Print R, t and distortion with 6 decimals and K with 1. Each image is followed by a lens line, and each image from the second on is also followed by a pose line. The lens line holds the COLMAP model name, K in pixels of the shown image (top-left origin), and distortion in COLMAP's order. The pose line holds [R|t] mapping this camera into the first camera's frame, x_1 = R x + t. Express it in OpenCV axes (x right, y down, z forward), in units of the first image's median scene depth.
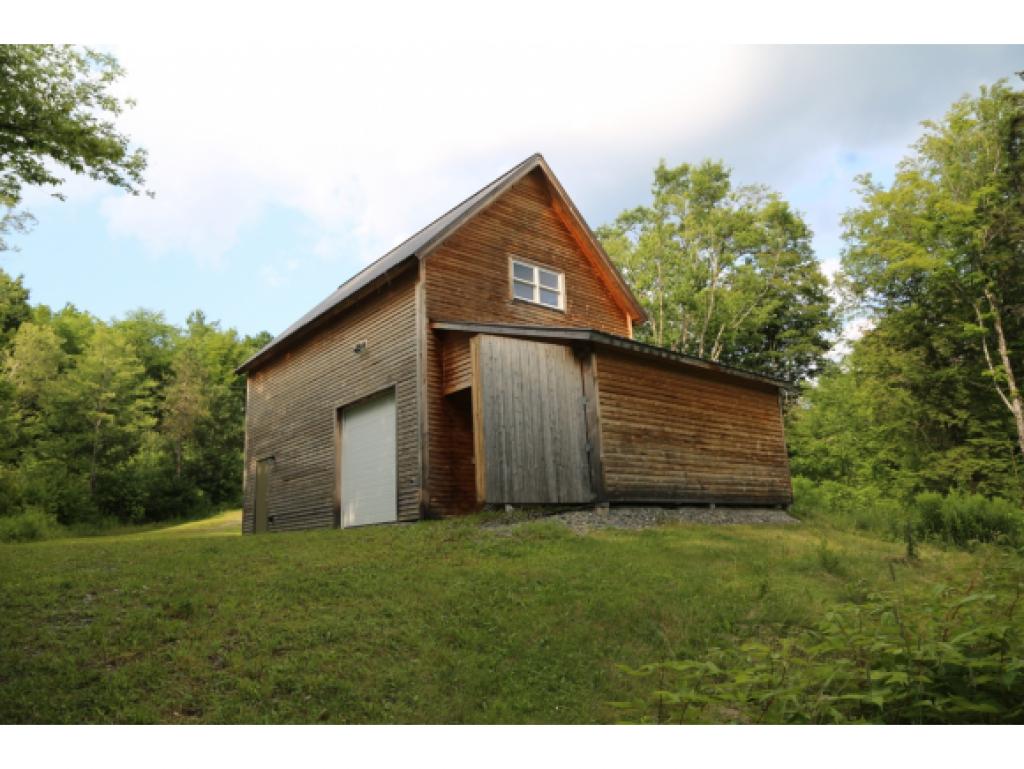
lens RADIAL K [[690.8, 0, 508.6], [0, 690.8, 380.7], [0, 0, 1]] dist [-0.130246, 0.076865]
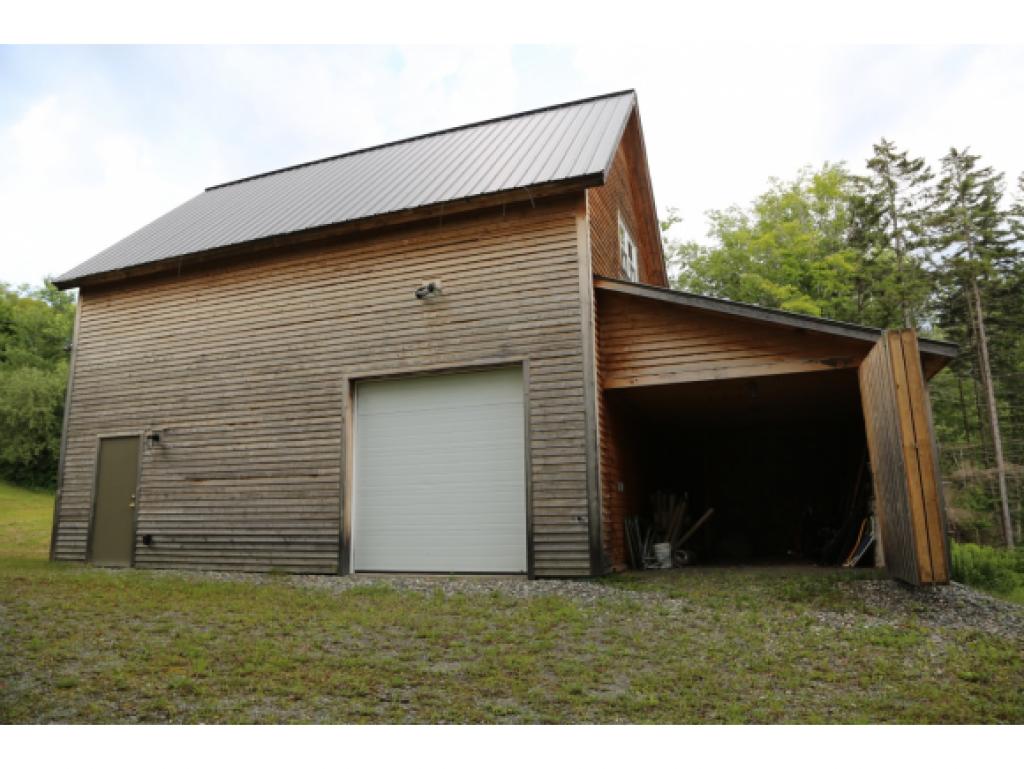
lens RADIAL K [[690.8, 0, 508.6], [0, 690.8, 380.7], [0, 0, 1]] dist [-0.130246, 0.076865]
pose [[0.869402, 0.131832, 0.476195, -0.472418], [-0.142658, 0.989680, -0.013532, 0.033796], [-0.473064, -0.056168, 0.879236, 0.424914]]
